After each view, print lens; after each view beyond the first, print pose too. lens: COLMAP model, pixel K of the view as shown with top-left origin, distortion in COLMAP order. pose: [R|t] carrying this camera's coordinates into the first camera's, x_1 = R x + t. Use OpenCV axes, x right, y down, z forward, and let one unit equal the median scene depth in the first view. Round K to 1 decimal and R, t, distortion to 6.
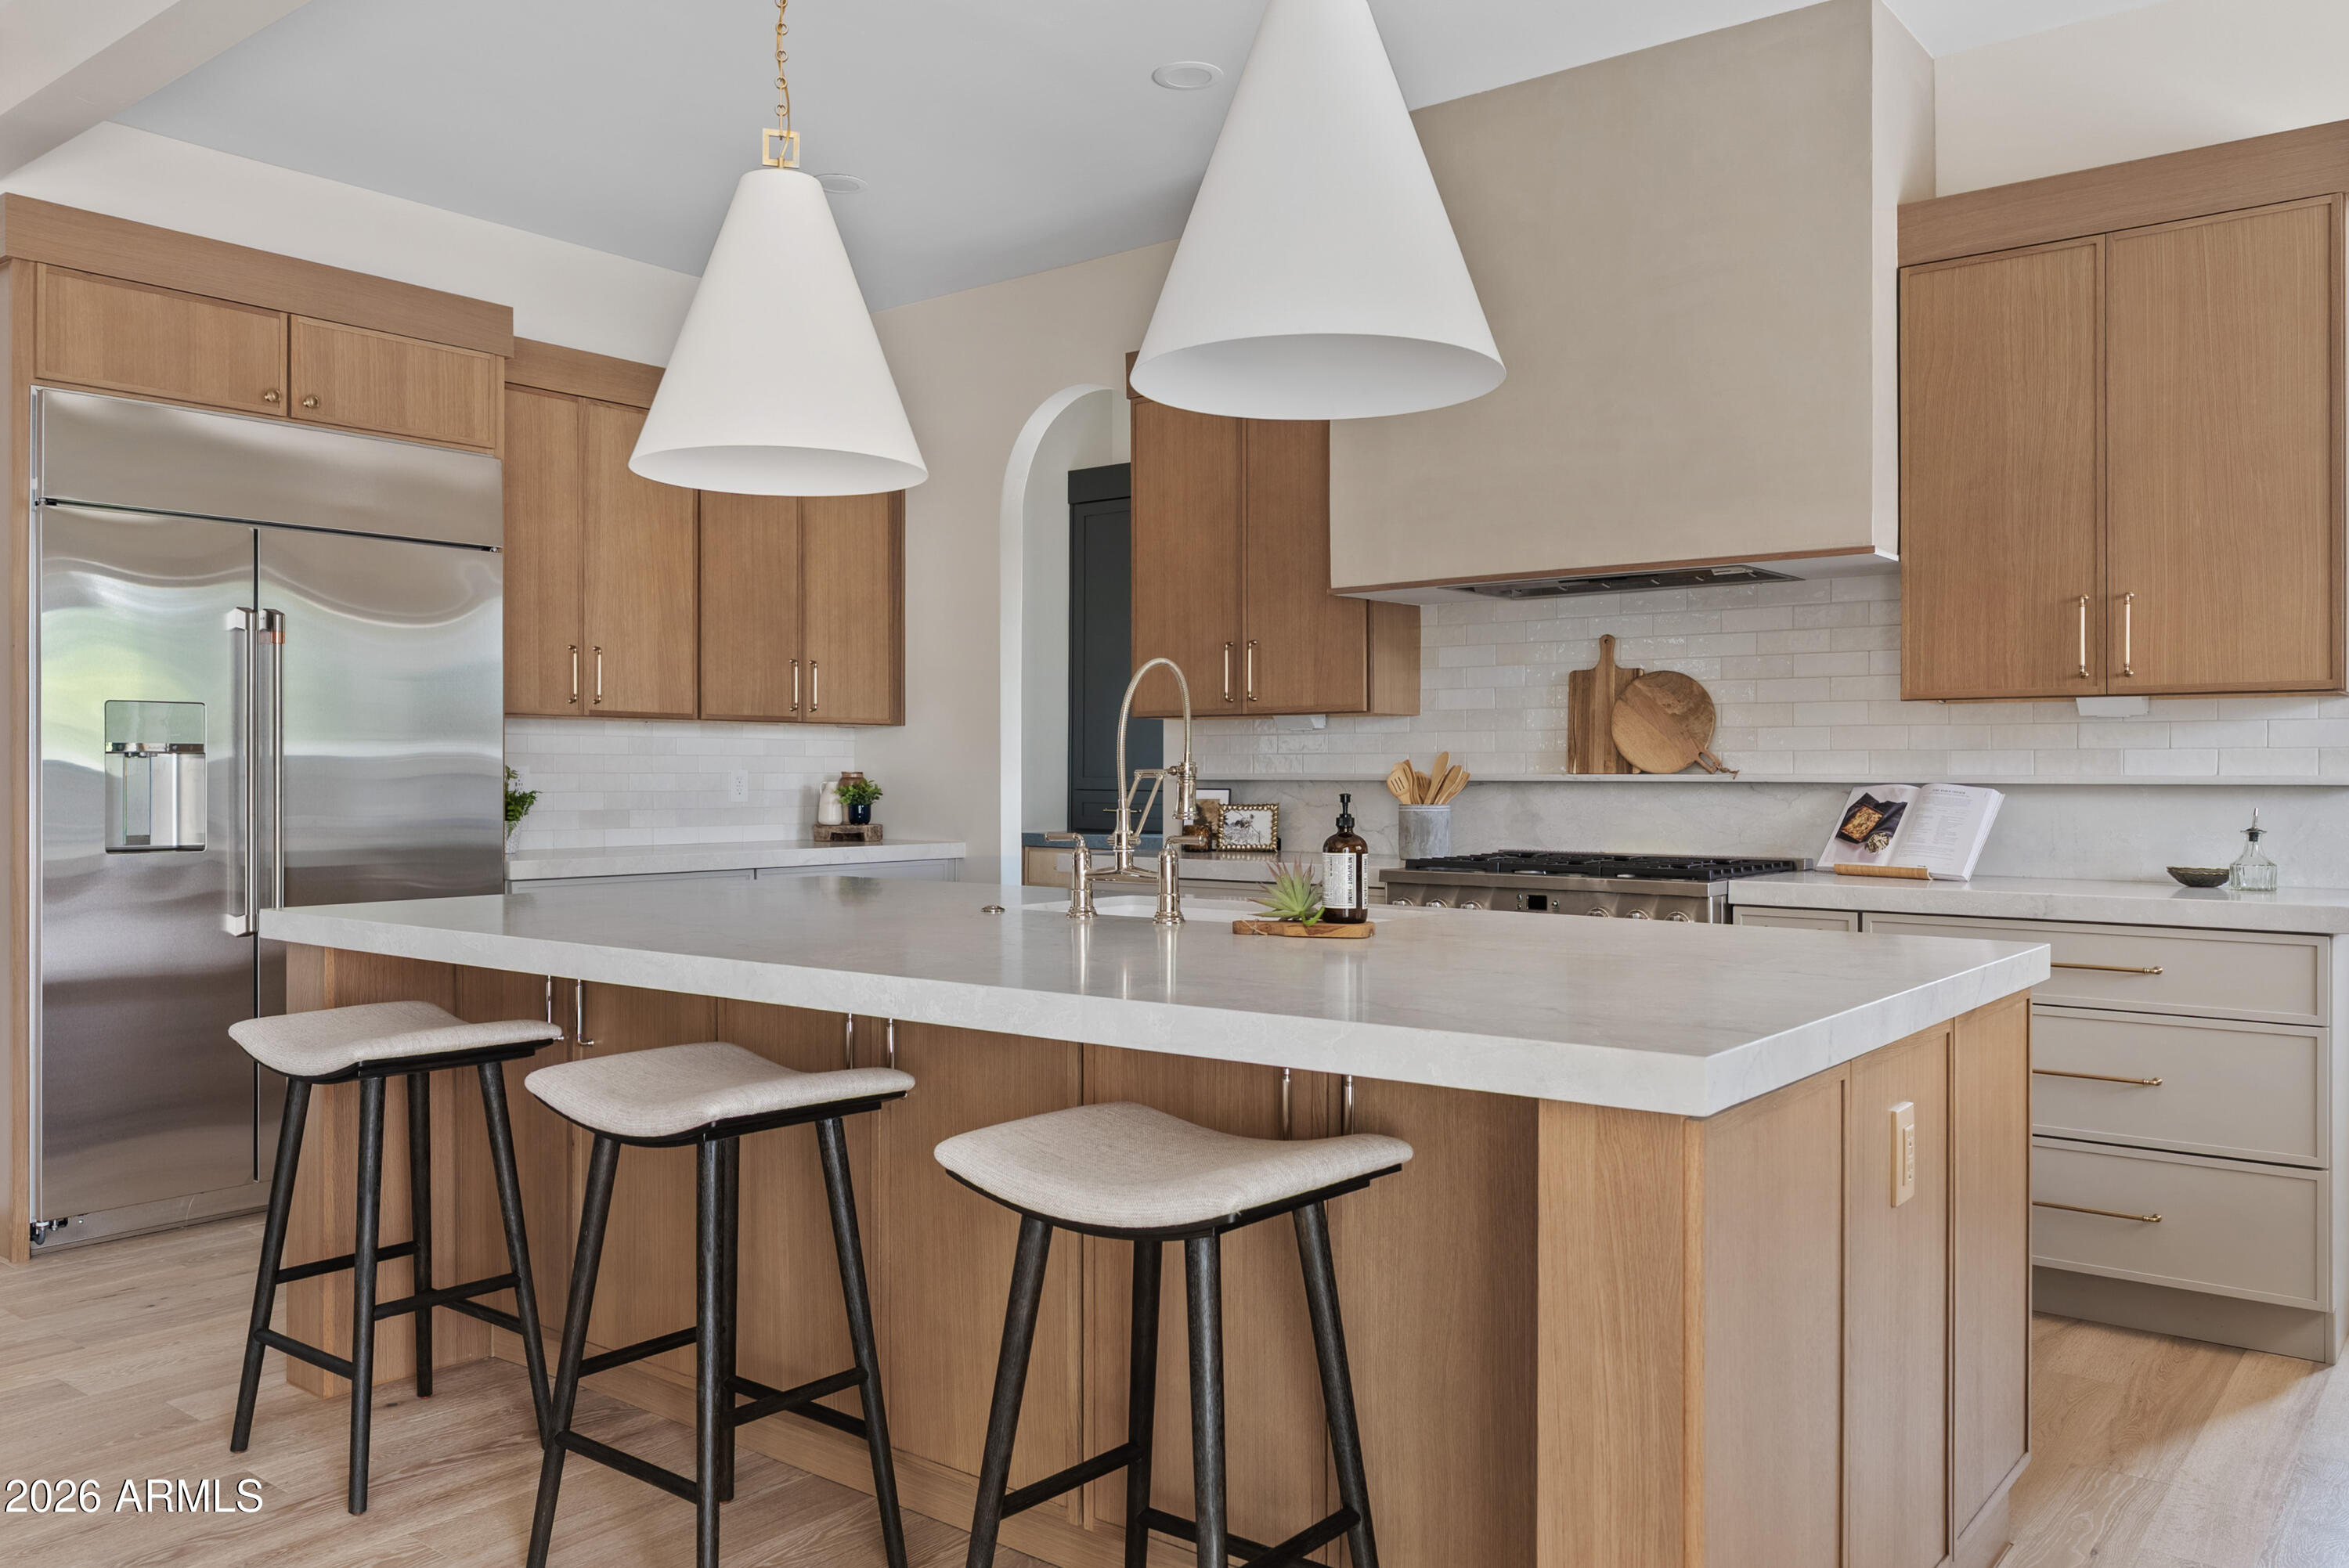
lens RADIAL K [[1763.2, 0, 1169.5], [0, 1763.2, 769.4], [0, 0, 1]] dist [0.013081, -0.001806]
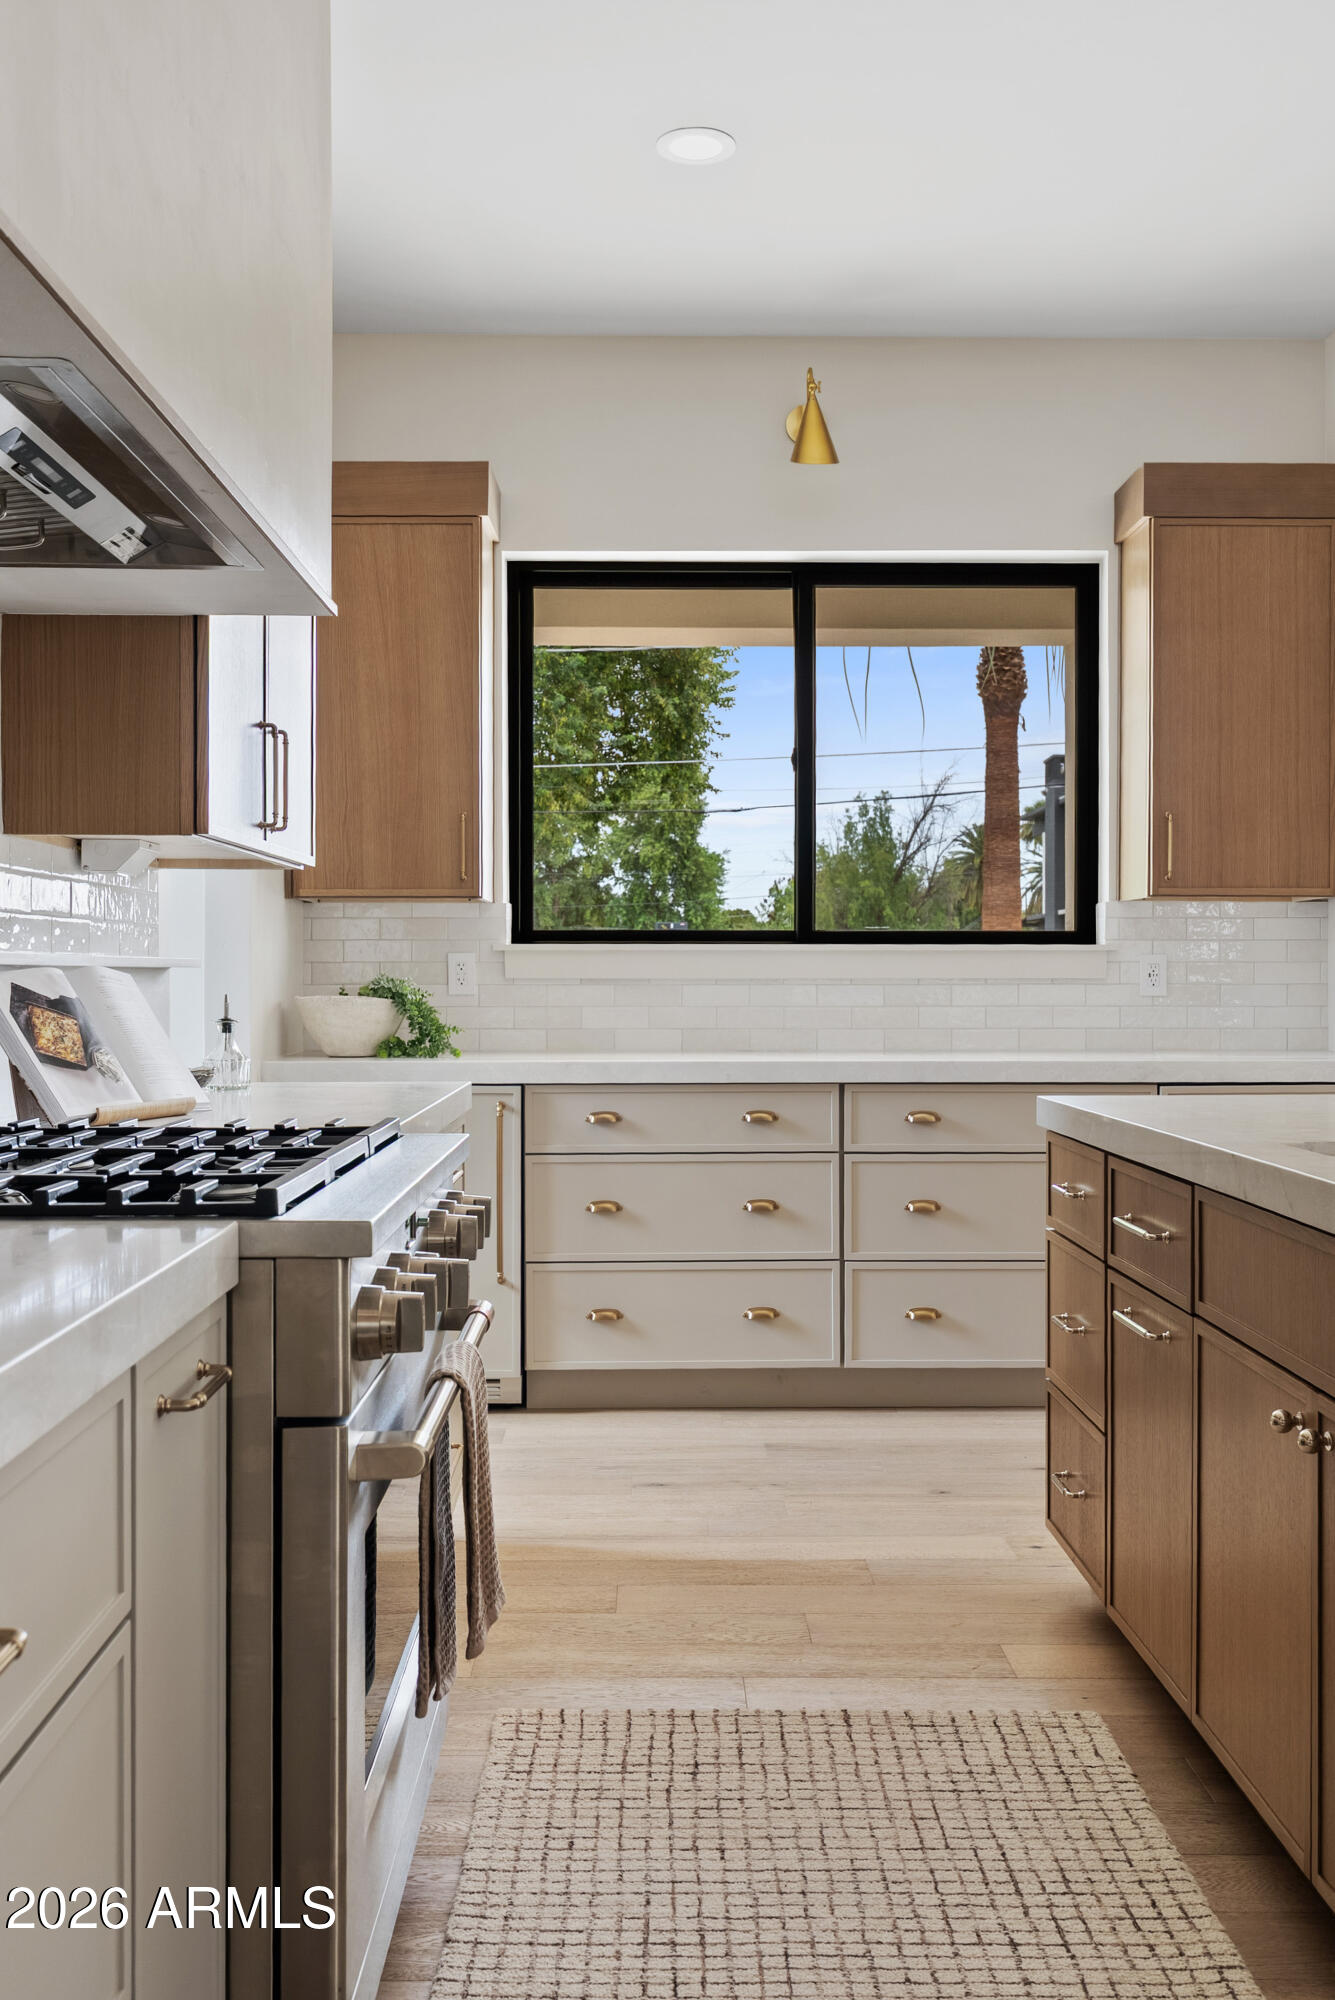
lens RADIAL K [[1848.7, 0, 677.9], [0, 1848.7, 984.1], [0, 0, 1]] dist [-0.000516, 0.000000]
pose [[-0.631527, -0.007119, 0.775321, -0.174440], [-0.002892, 0.999973, 0.006826, 0.007902], [-0.775348, 0.002068, -0.631530, 1.064571]]
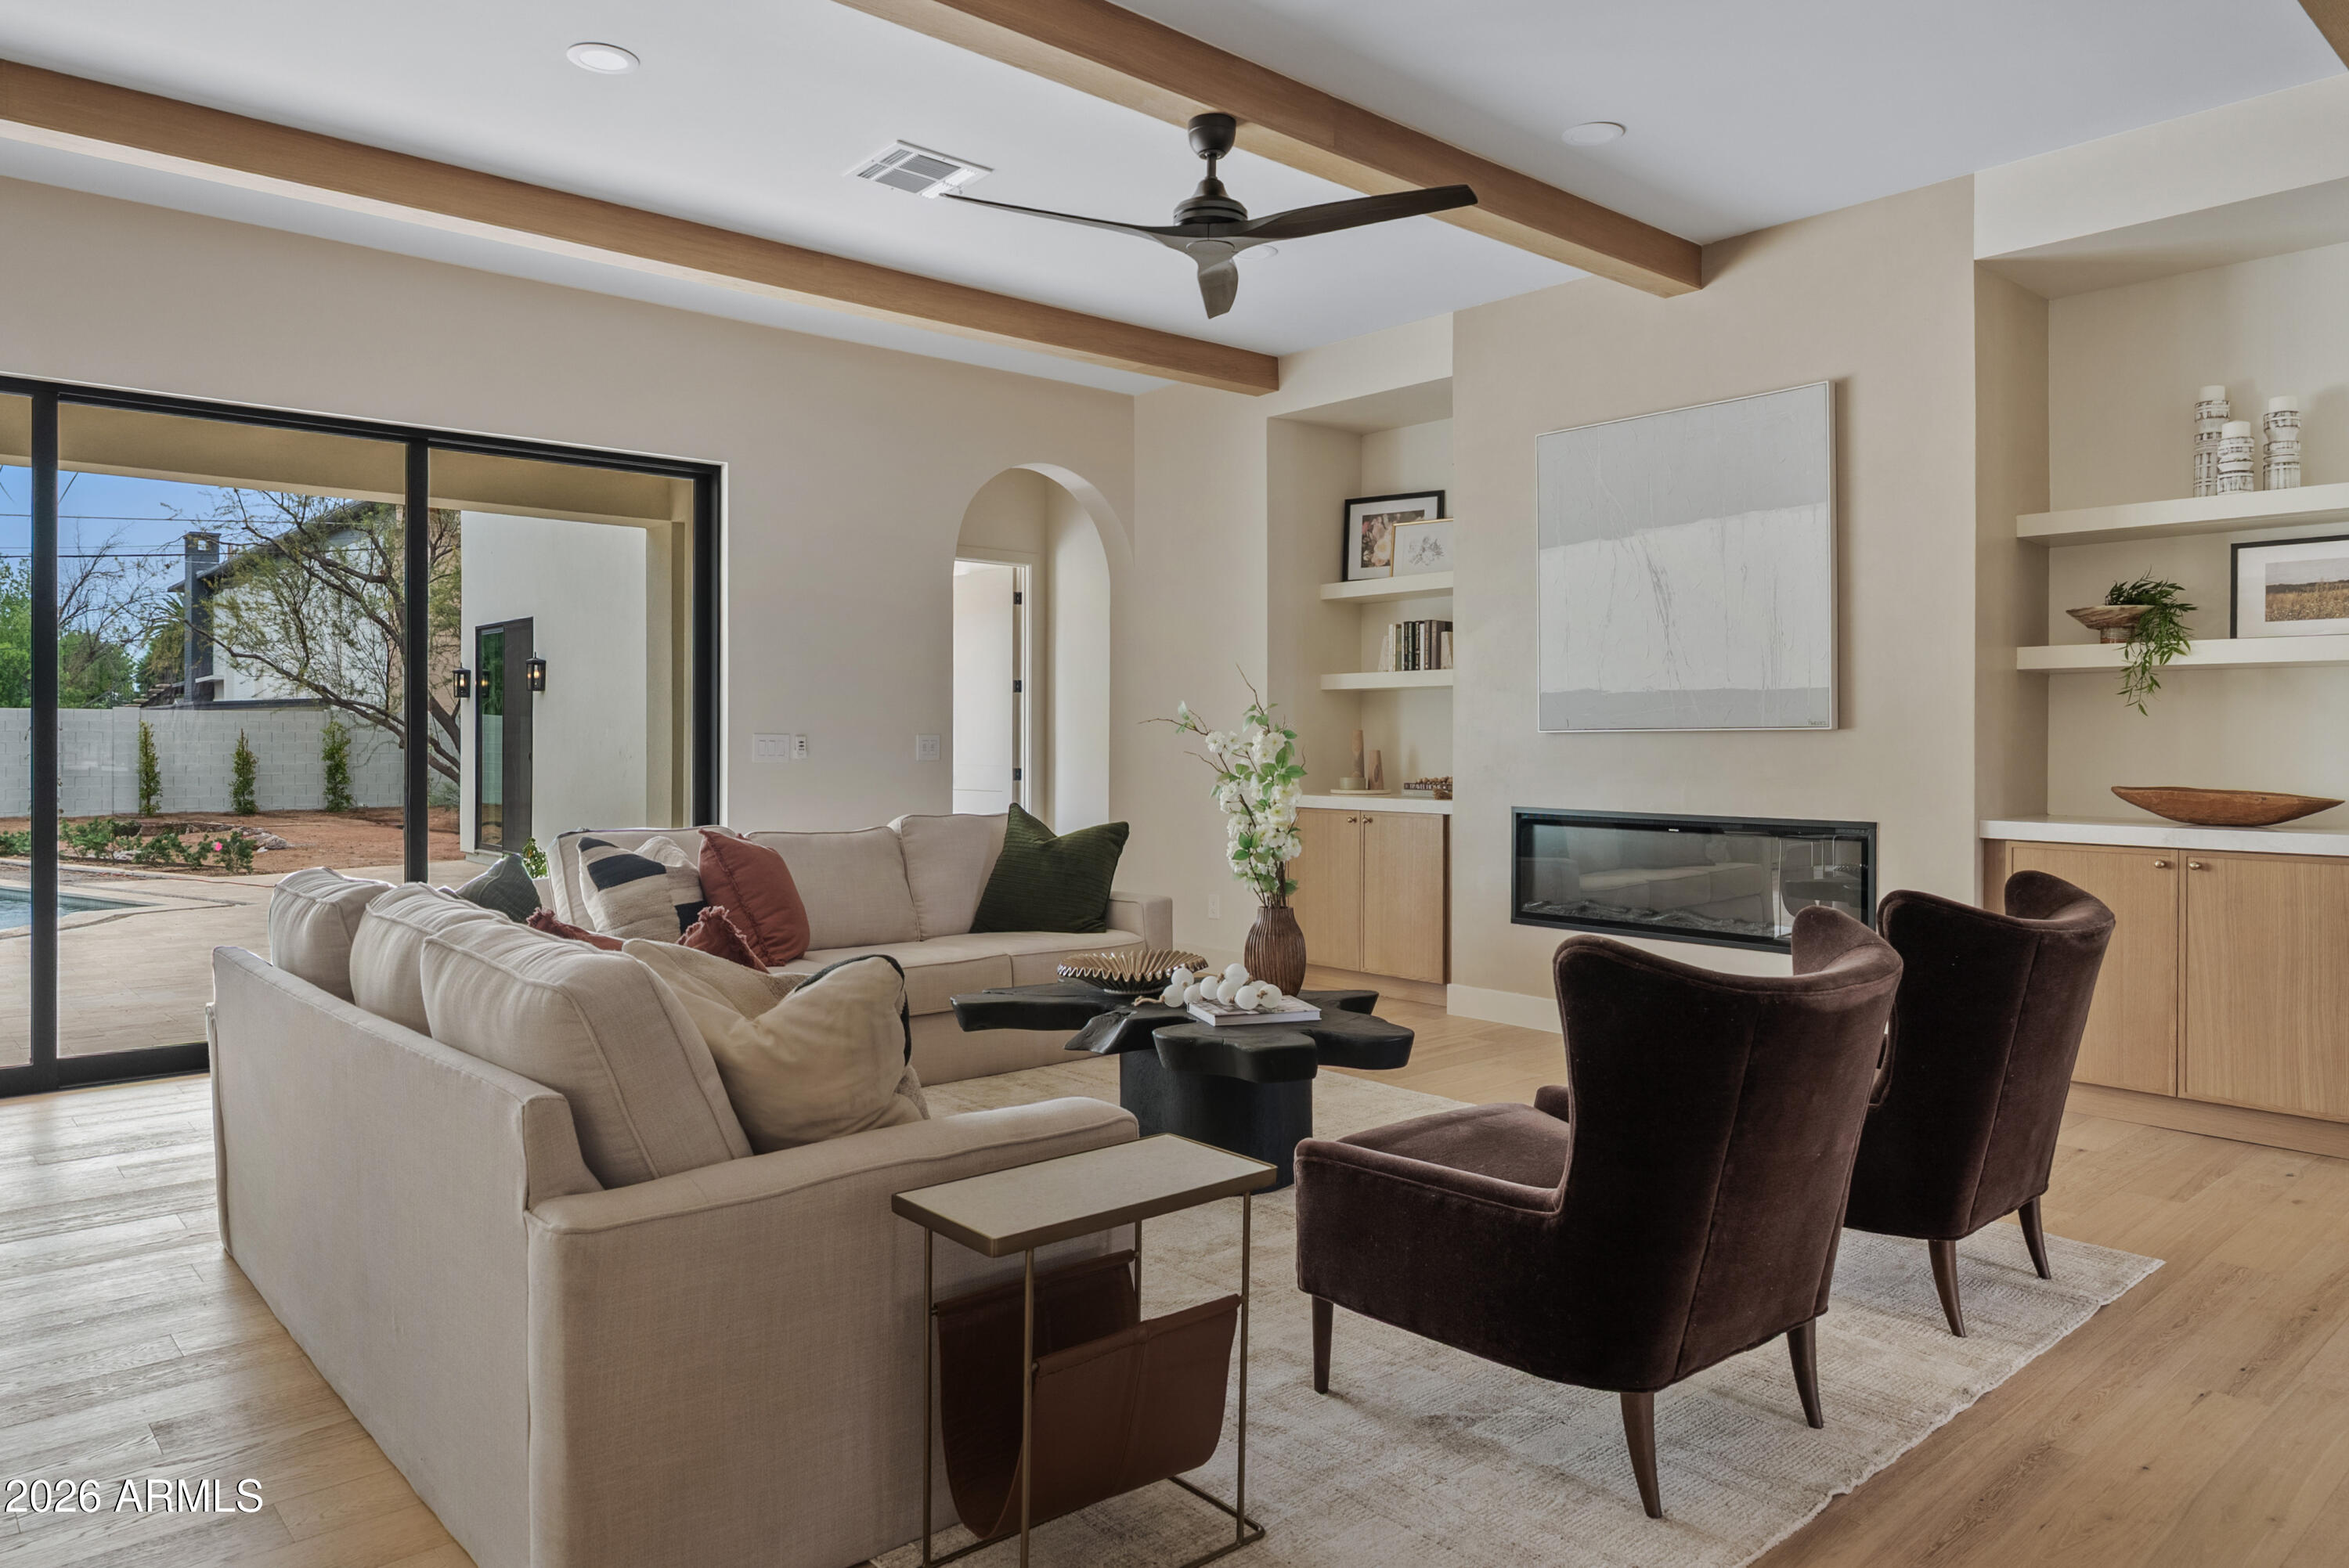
lens RADIAL K [[1516.7, 0, 1187.2], [0, 1516.7, 750.5], [0, 0, 1]] dist [-0.002918, -0.000640]
pose [[-0.985597, -0.005390, 0.169023, -0.888493], [-0.004329, 0.999969, 0.006644, -0.001213], [-0.169053, 0.005817, -0.985590, 0.673848]]
